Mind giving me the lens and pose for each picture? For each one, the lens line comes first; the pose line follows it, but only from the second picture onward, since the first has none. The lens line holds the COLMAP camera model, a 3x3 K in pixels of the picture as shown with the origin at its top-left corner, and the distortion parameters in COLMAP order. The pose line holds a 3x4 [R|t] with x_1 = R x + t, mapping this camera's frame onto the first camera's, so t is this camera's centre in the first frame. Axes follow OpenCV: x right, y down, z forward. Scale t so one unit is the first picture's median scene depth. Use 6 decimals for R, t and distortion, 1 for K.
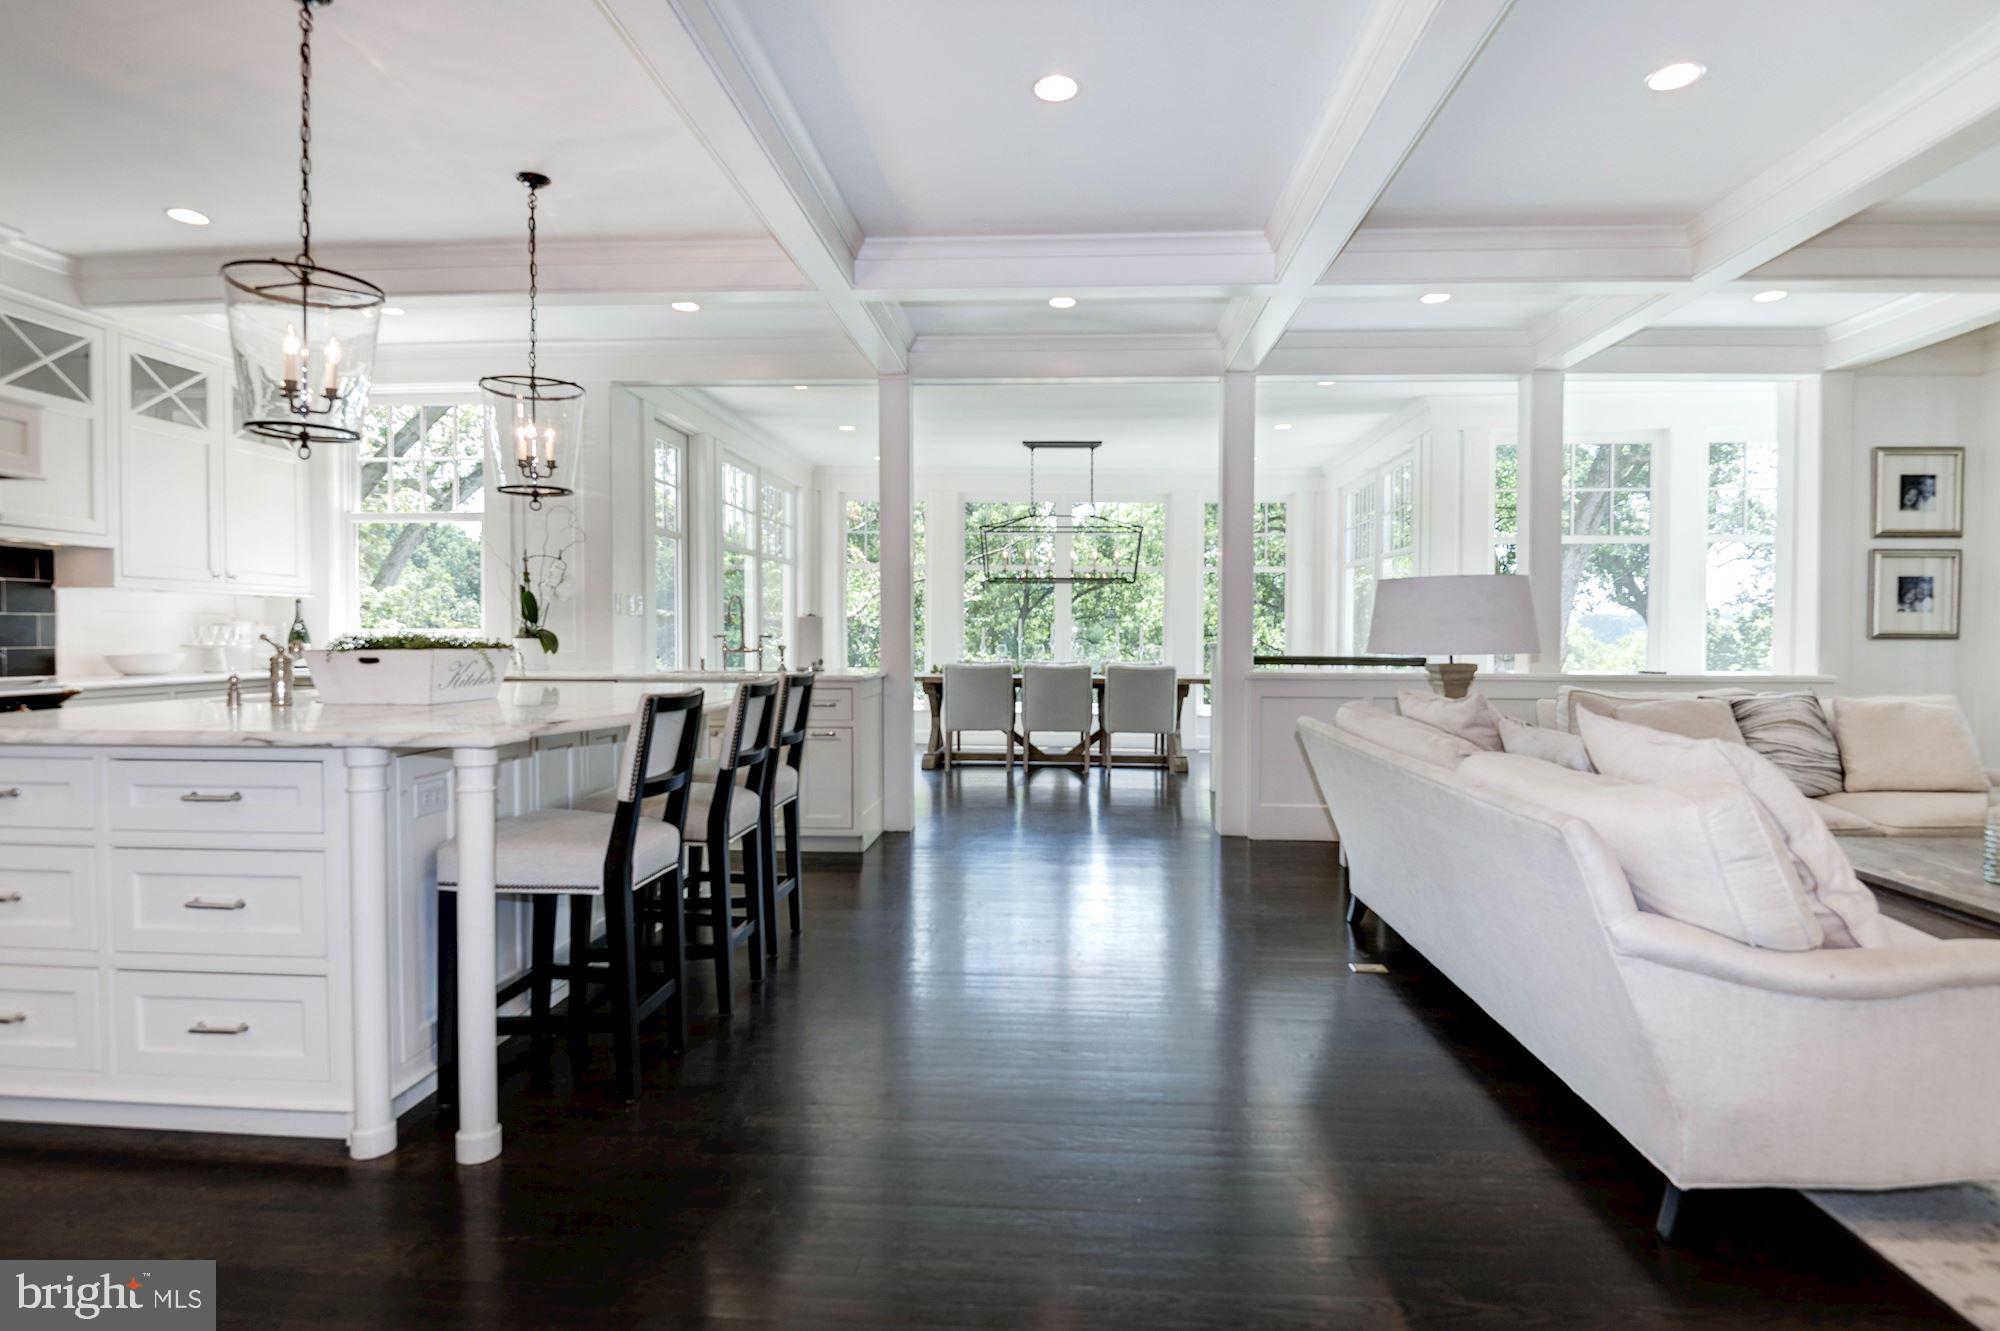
lens RADIAL K [[1010.3, 0, 1005.4], [0, 1010.3, 627.0], [0, 0, 1]] dist [0.025583, -0.029823]
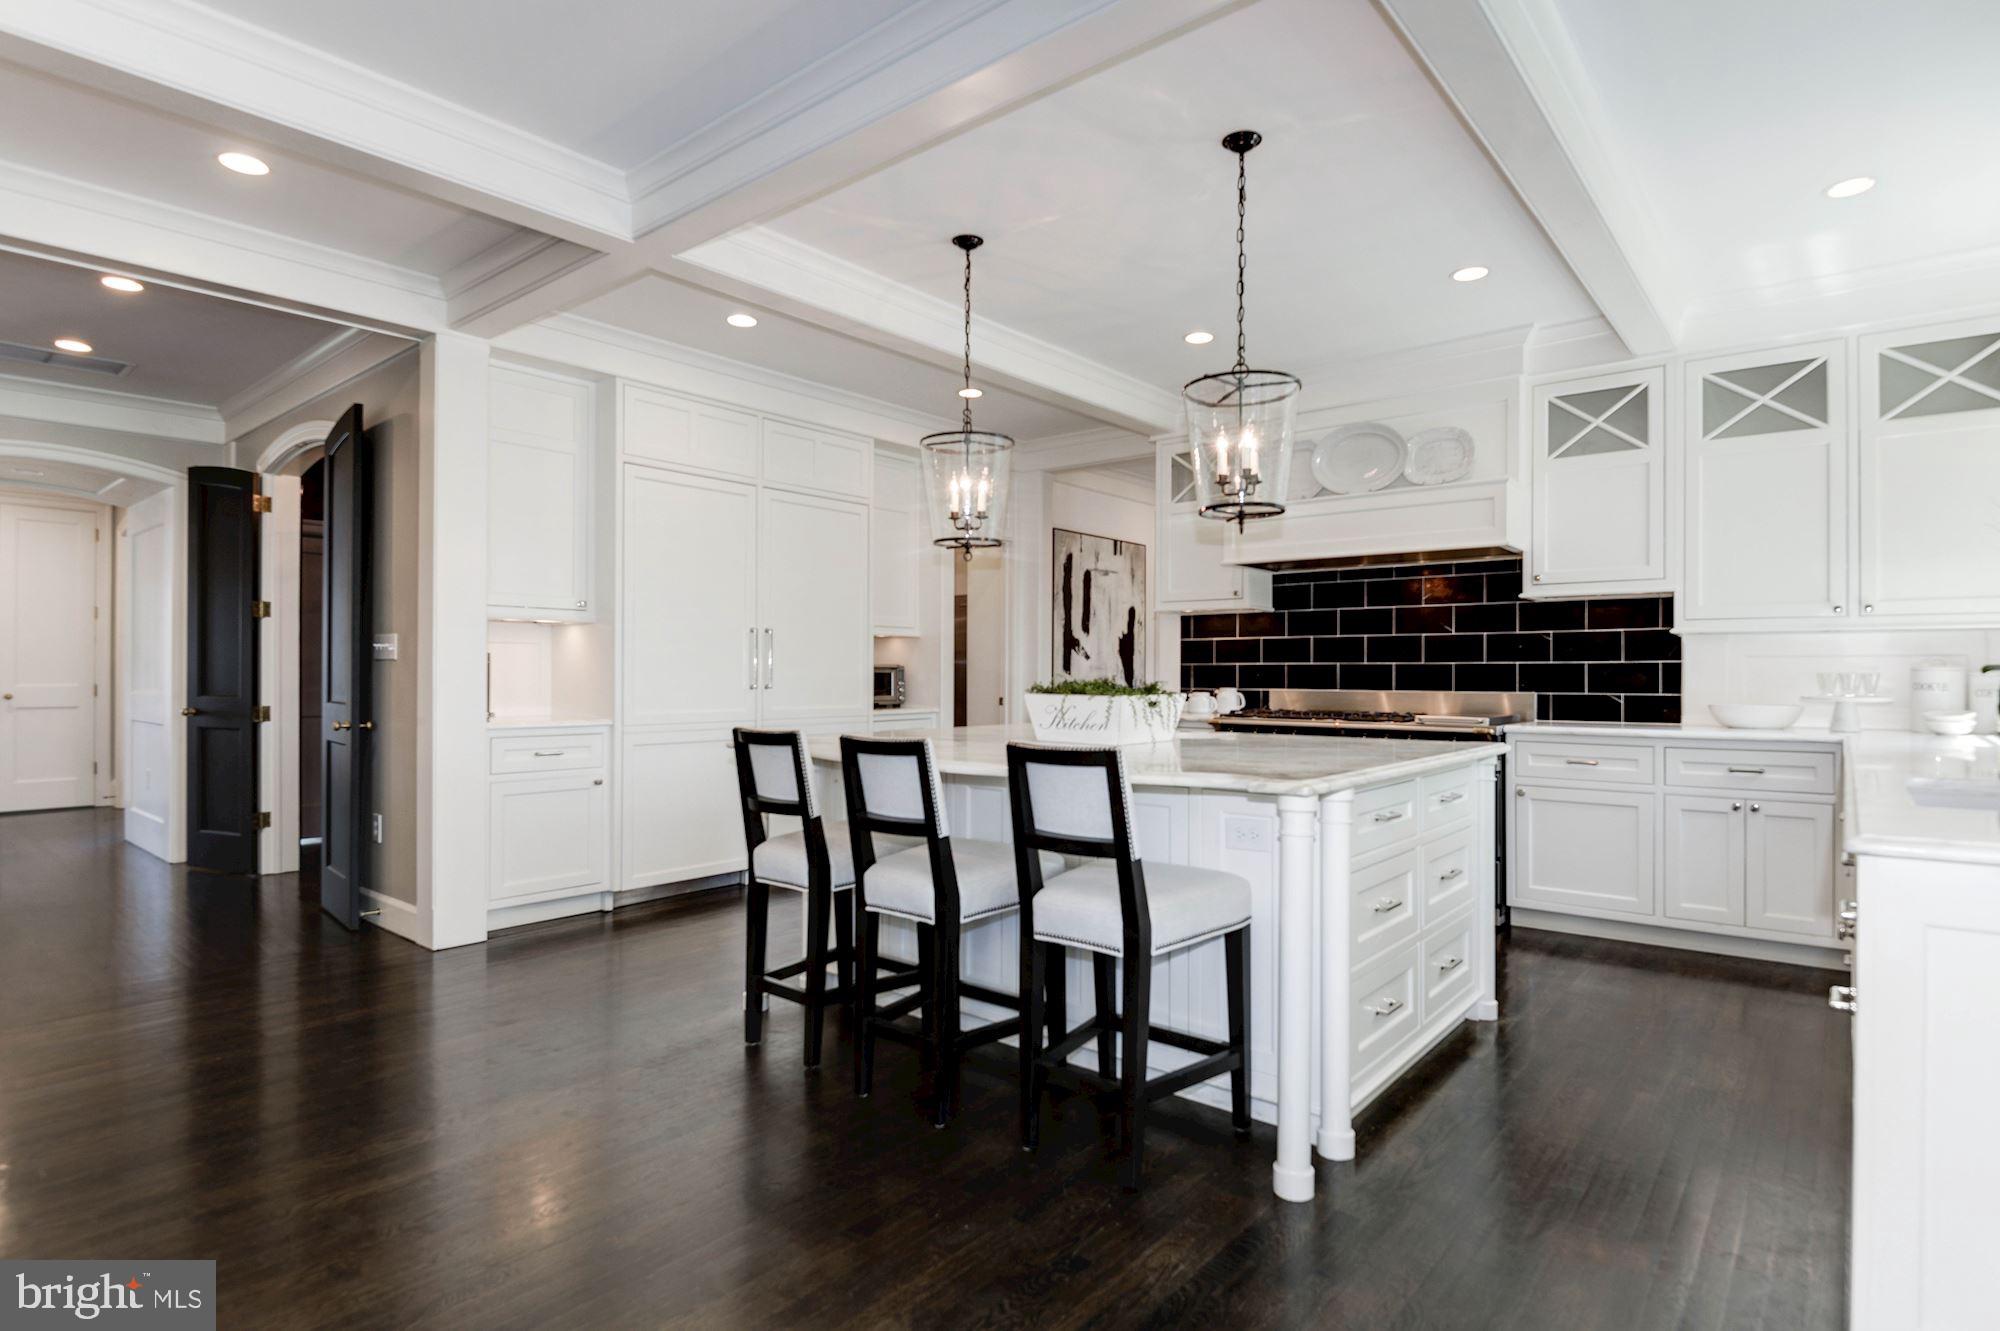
lens RADIAL K [[1009.4, 0, 1000.0], [0, 1009.4, 665.5], [0, 0, 1]] dist [0.029937, -0.030057]
pose [[-0.591572, -0.007687, -0.806215, 0.277709], [0.001821, 0.999939, -0.010871, 0.001200], [0.806250, -0.007899, -0.591522, 1.123597]]
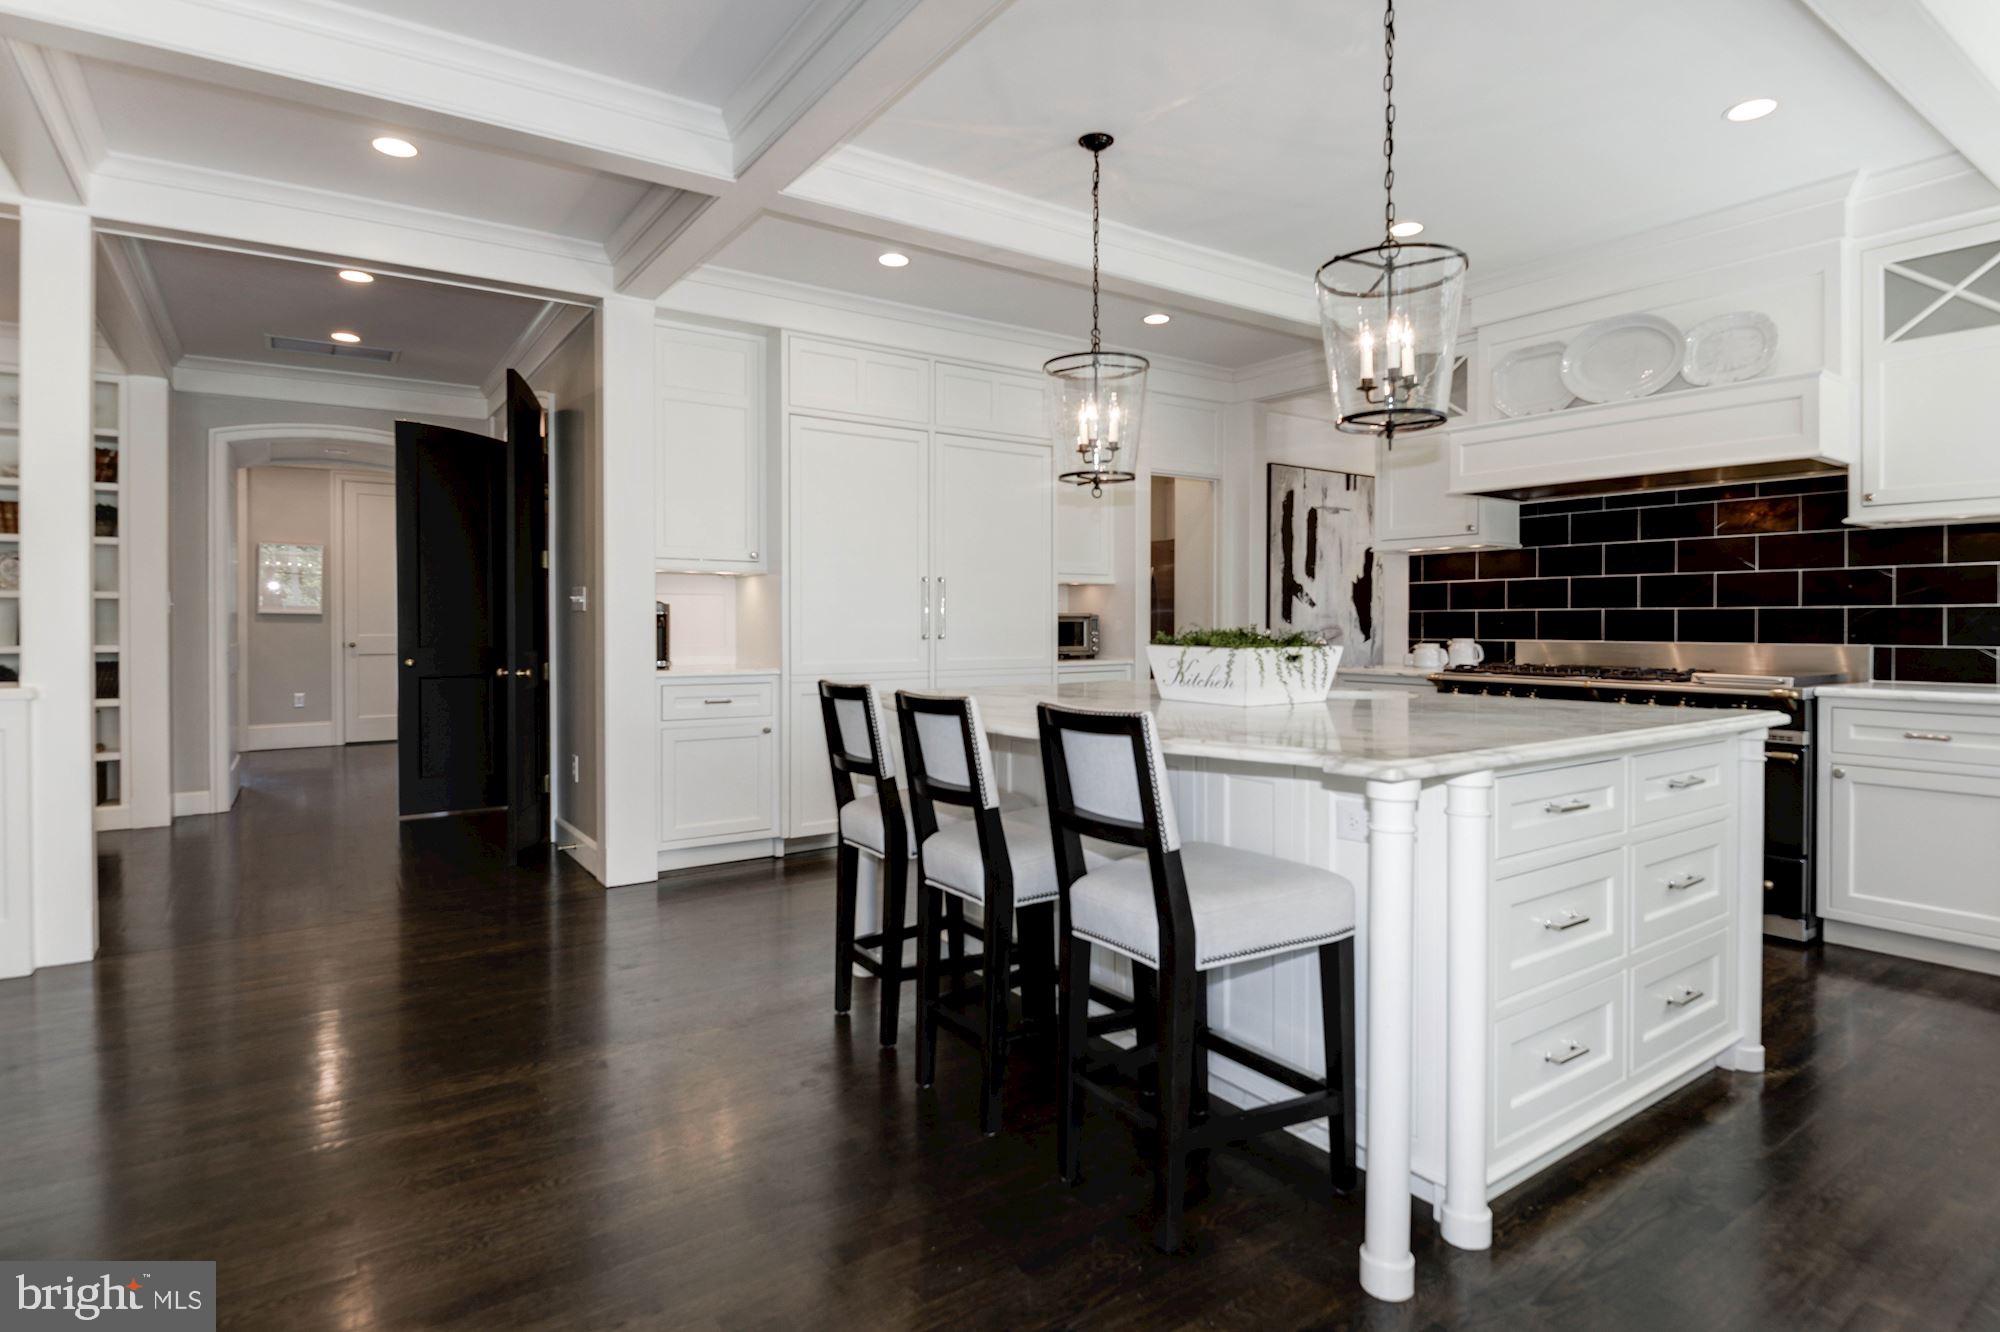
lens RADIAL K [[1010.3, 0, 1005.4], [0, 1010.3, 627.5], [0, 0, 1]] dist [0.025583, -0.029823]
pose [[-0.781792, 0.003349, -0.623530, 0.147683], [0.003619, 0.999993, 0.000833, 0.001545], [0.623529, -0.001606, -0.781799, 1.154990]]
